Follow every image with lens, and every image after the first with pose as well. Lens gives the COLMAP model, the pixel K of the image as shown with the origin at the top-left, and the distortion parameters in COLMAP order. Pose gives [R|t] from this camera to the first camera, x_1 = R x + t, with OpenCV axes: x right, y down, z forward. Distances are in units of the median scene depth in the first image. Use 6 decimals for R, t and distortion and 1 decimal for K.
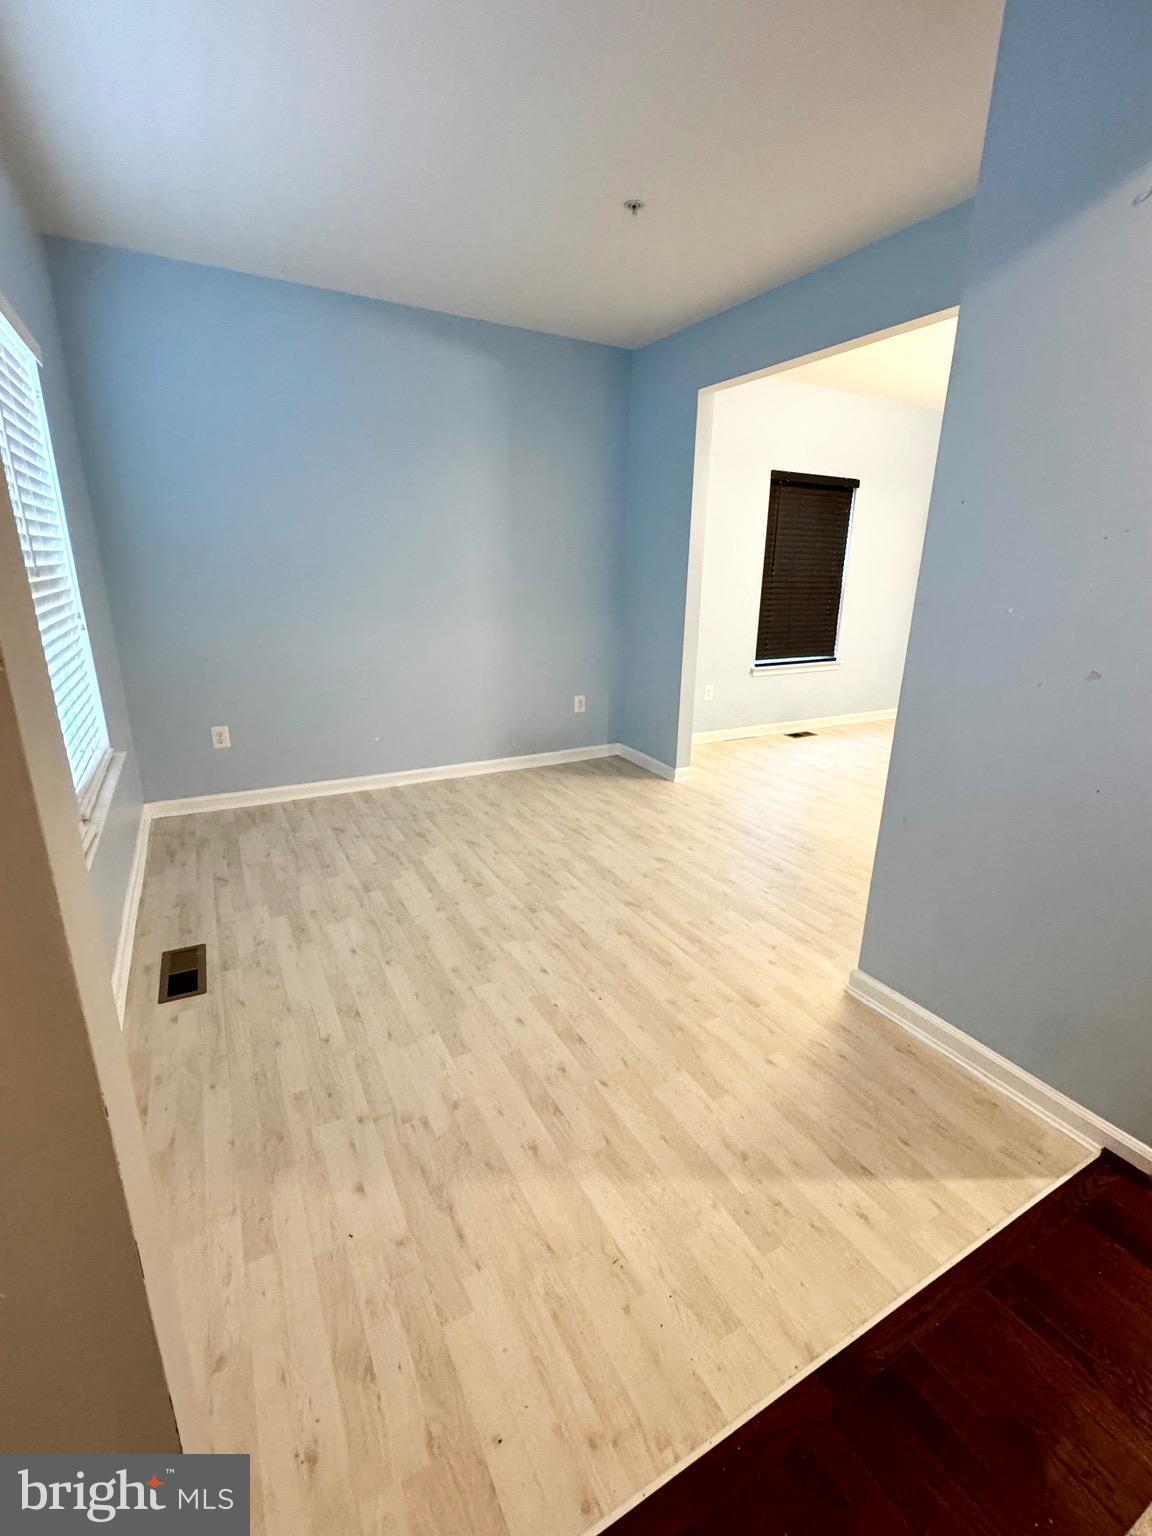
lens RADIAL K [[676.9, 0, 576.0], [0, 676.9, 768.0], [0, 0, 1]] dist [0.000463, -0.000410]
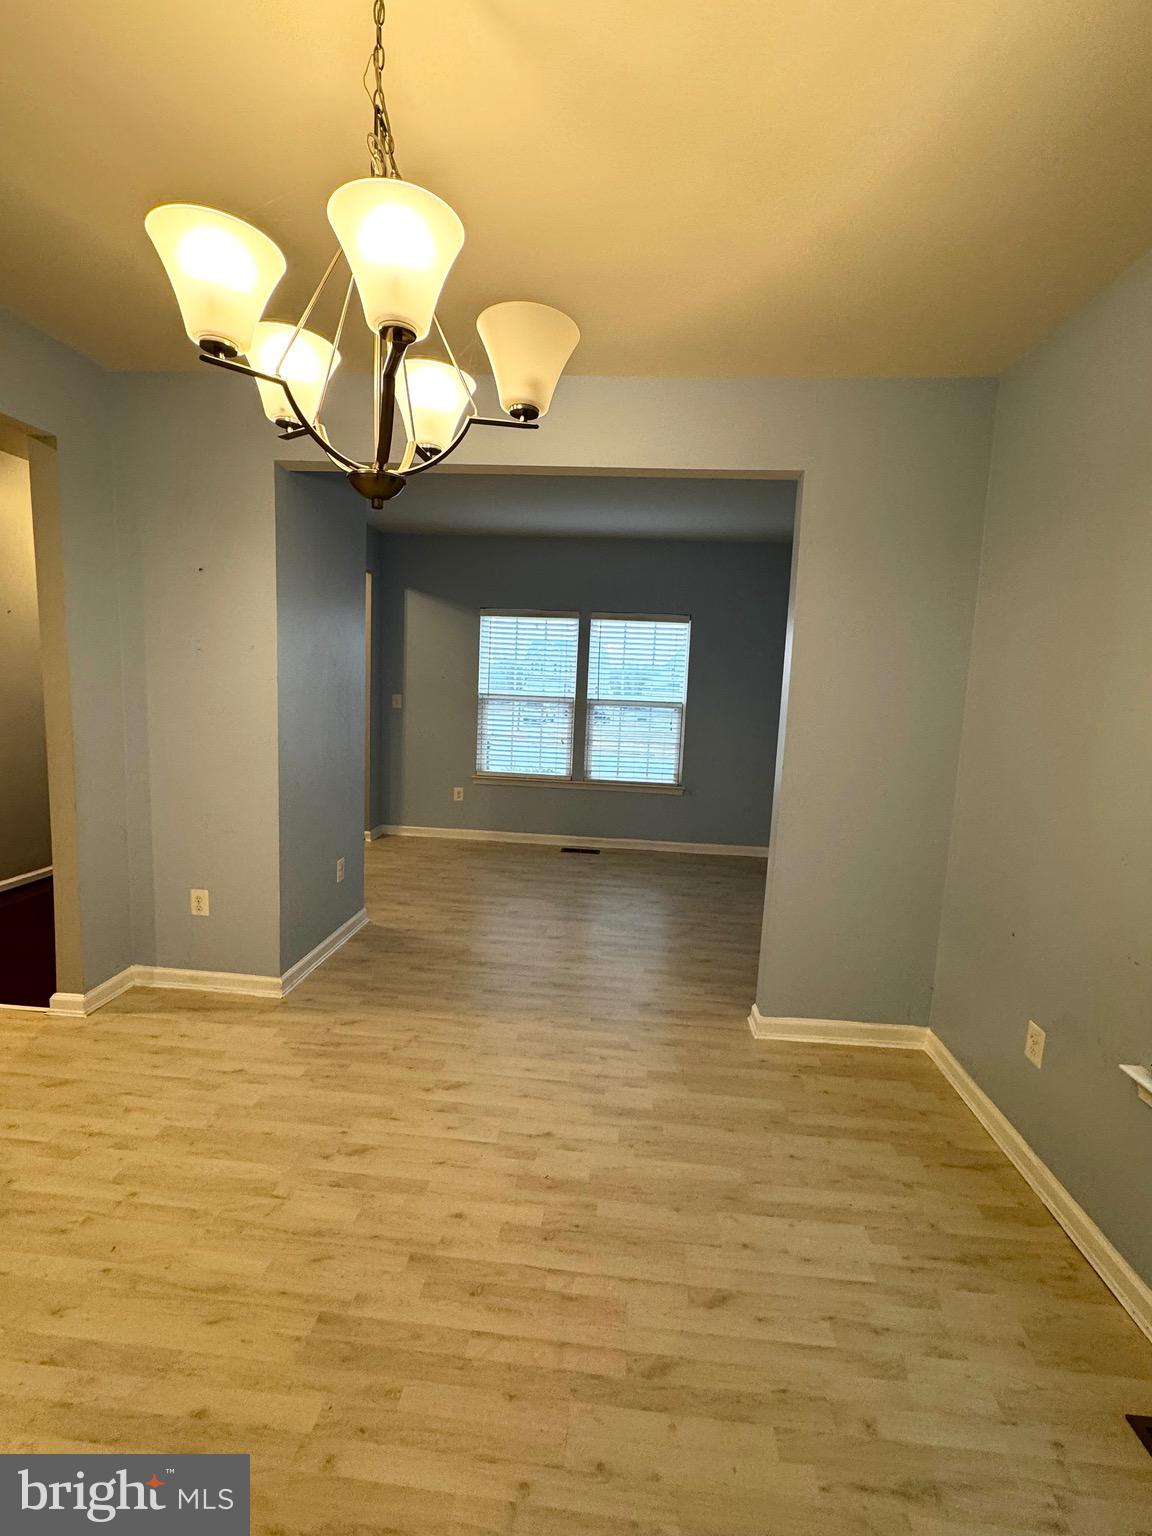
lens RADIAL K [[676.9, 0, 576.0], [0, 676.9, 768.0], [0, 0, 1]] dist [0.000463, -0.000410]
pose [[-0.554276, 0.064519, -0.829829, 0.958979], [-0.291324, 0.918890, 0.266030, -0.415067], [0.779685, 0.389203, -0.490522, 1.331089]]
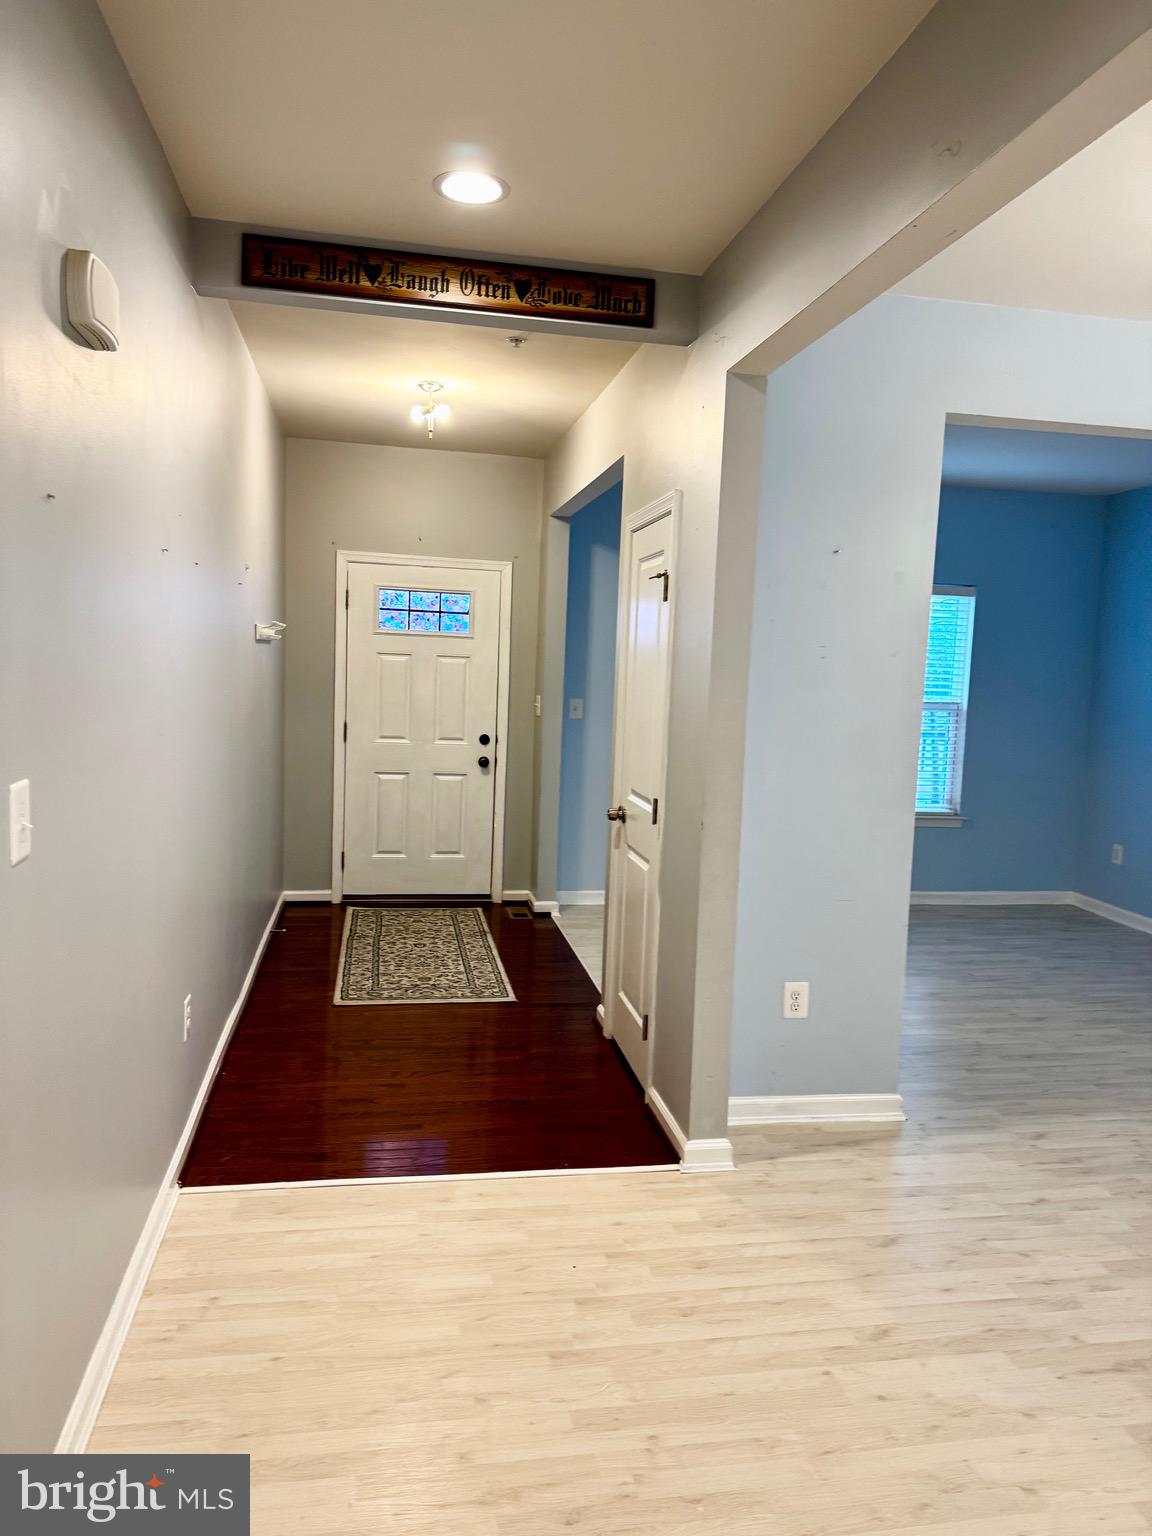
lens RADIAL K [[1056.5, 0, 577.6], [0, 1056.5, 773.4], [0, 0, 1]] dist [0.134256, -0.212901]
pose [[-0.320875, 0.066795, -0.944763, 1.495410], [-0.315532, 0.932988, 0.173128, -0.203344], [0.893017, 0.353656, -0.278296, 0.648464]]
